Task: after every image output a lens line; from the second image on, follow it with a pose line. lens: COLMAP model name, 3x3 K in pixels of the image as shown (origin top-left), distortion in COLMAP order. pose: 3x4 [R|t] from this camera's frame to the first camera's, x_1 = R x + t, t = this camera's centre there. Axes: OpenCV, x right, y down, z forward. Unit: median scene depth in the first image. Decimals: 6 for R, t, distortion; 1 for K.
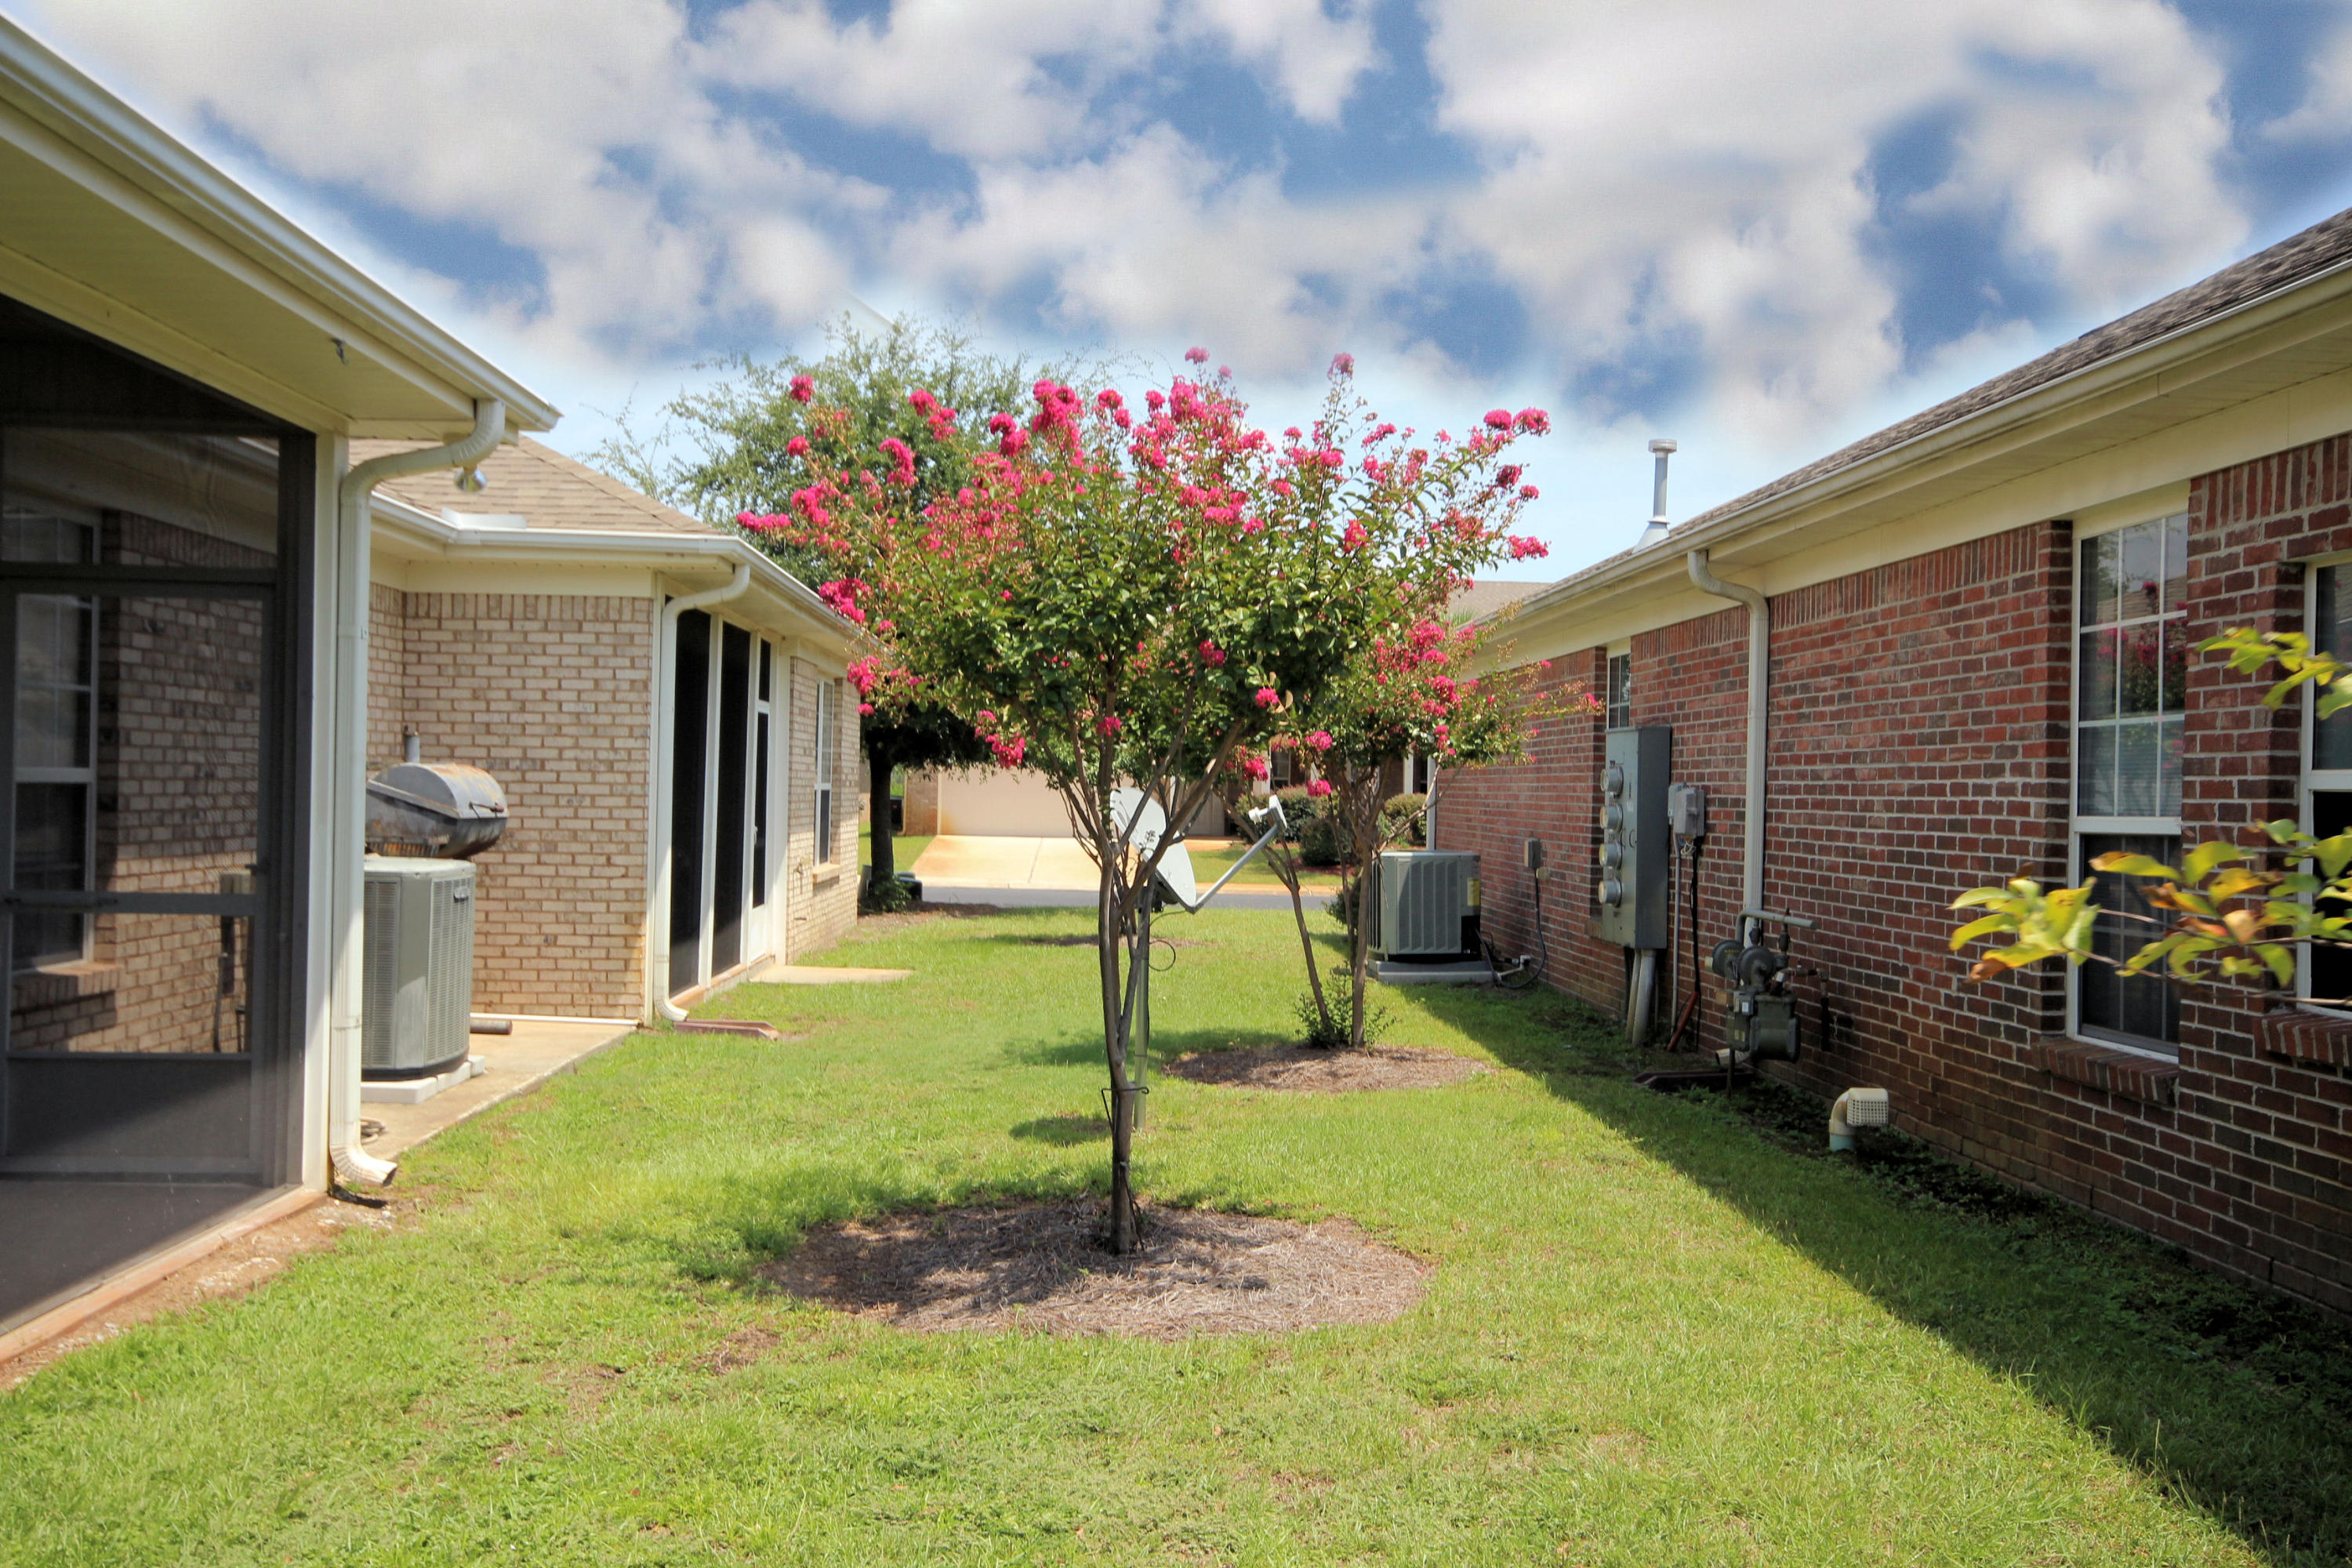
lens RADIAL K [[1997.4, 0, 1172.7], [0, 1997.4, 797.7], [0, 0, 1]] dist [0.007088, 0.004639]
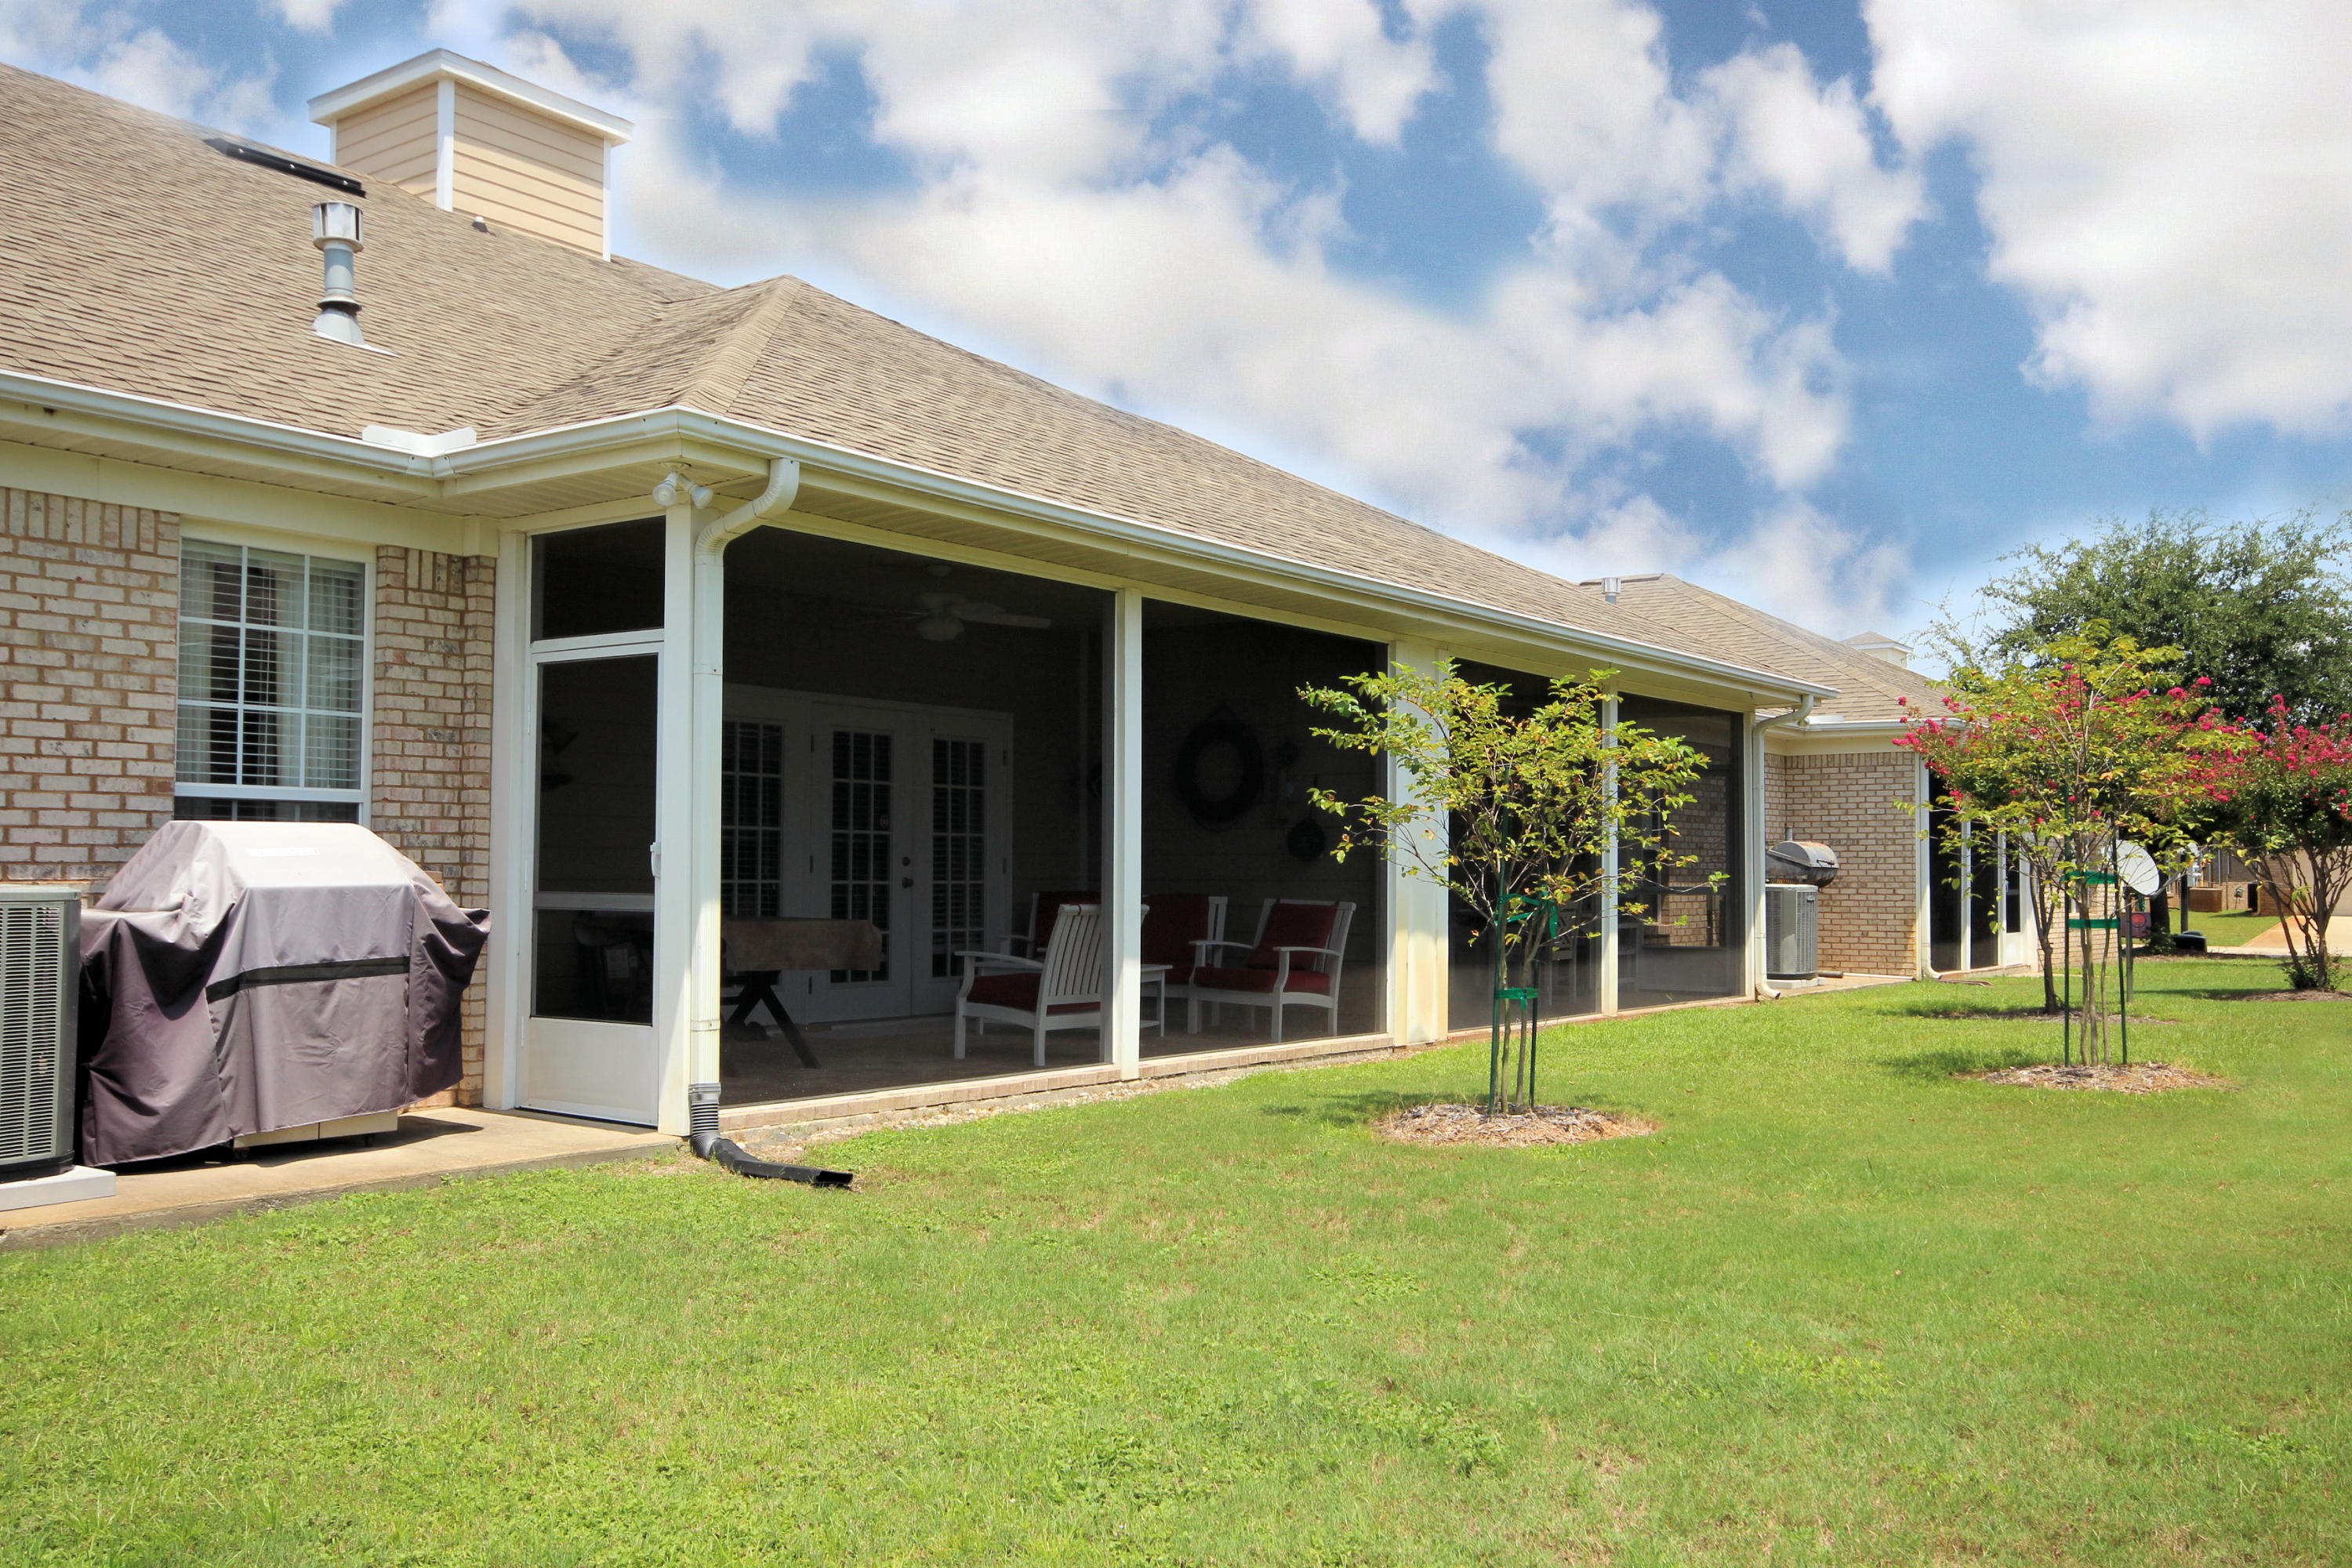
lens RADIAL K [[1997.4, 0, 1172.7], [0, 1997.4, 797.7], [0, 0, 1]] dist [0.007088, 0.004639]
pose [[0.777278, -0.044122, -0.627608, 0.376038], [0.010230, 0.998292, -0.057512, 0.044292], [0.629074, 0.038283, 0.776402, -0.895376]]
